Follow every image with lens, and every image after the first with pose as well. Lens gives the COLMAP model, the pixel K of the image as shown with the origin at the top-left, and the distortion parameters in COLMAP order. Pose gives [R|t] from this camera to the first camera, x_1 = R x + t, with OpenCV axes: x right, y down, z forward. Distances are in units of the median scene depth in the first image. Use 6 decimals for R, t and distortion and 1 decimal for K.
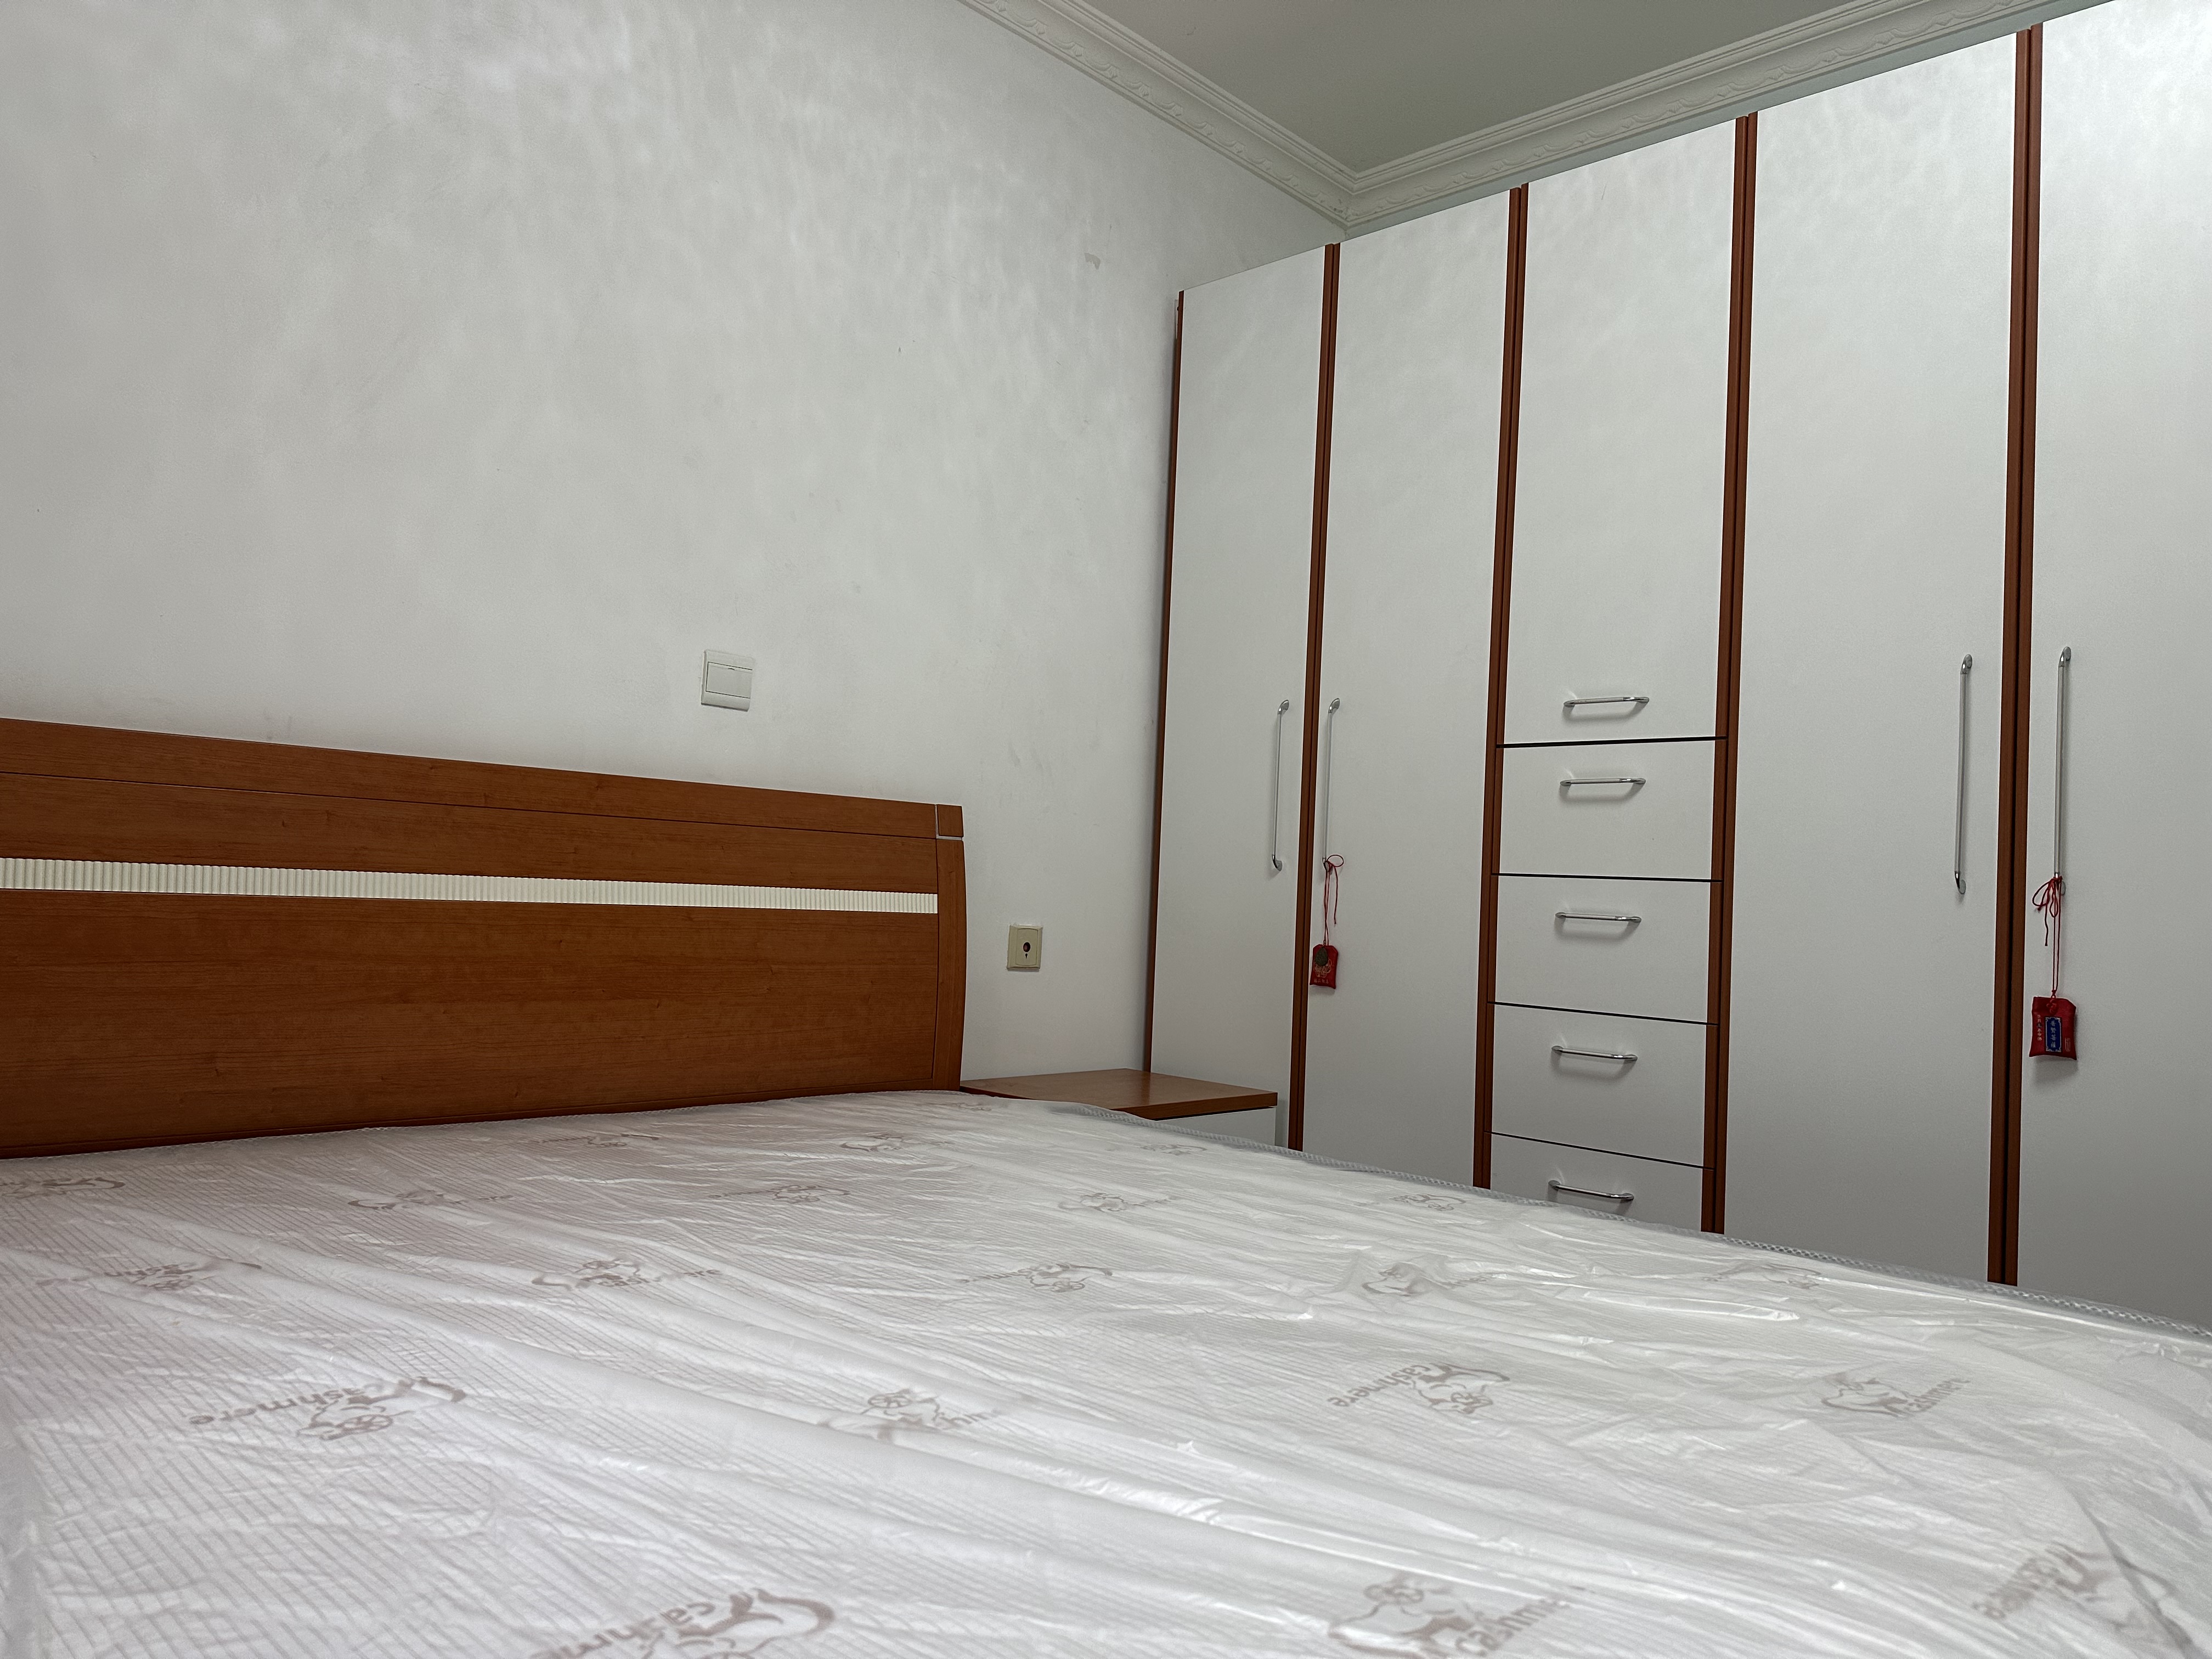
lens RADIAL K [[1530.5, 0, 1115.0], [0, 1530.5, 818.8], [0, 0, 1]] dist [-0.005928, -0.006348]
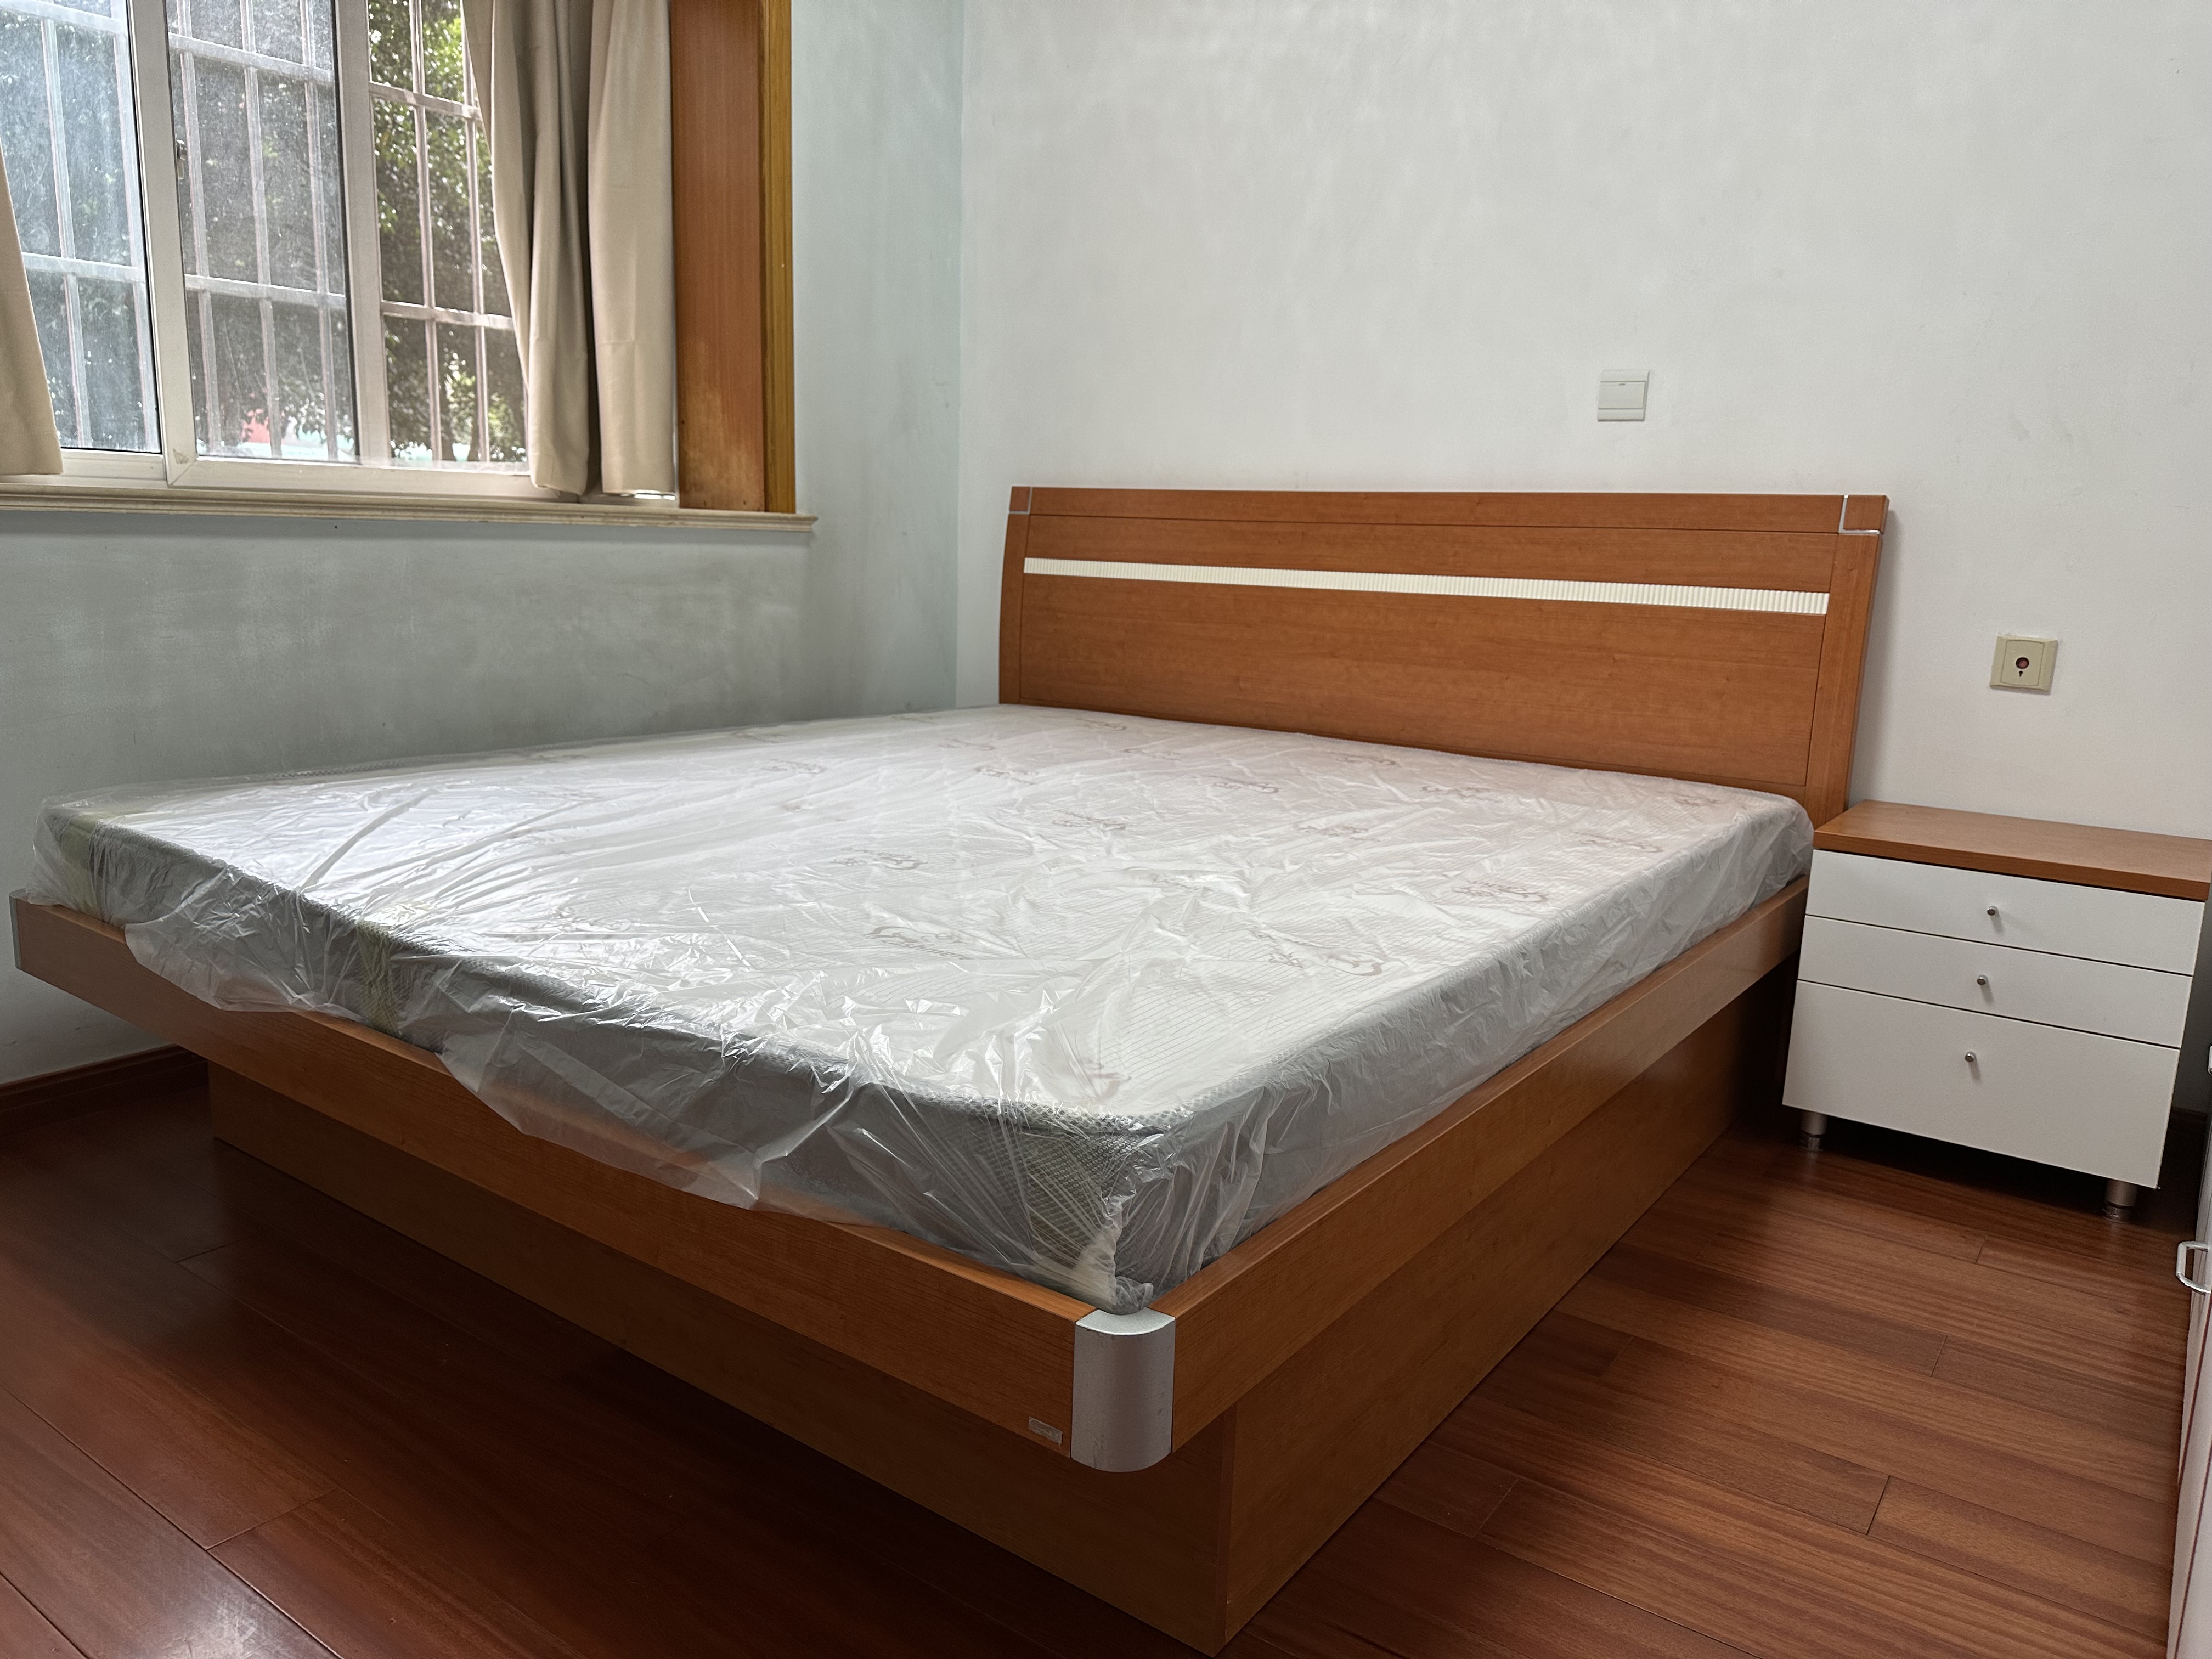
lens RADIAL K [[1538.8, 0, 1106.0], [0, 1538.8, 829.5], [0, 0, 1]] dist [0.062929, -0.137434]
pose [[0.117274, 0.146059, -0.982300, 0.944128], [0.019711, 0.988588, 0.149347, 0.049852], [0.992904, -0.036877, 0.113057, 0.534846]]
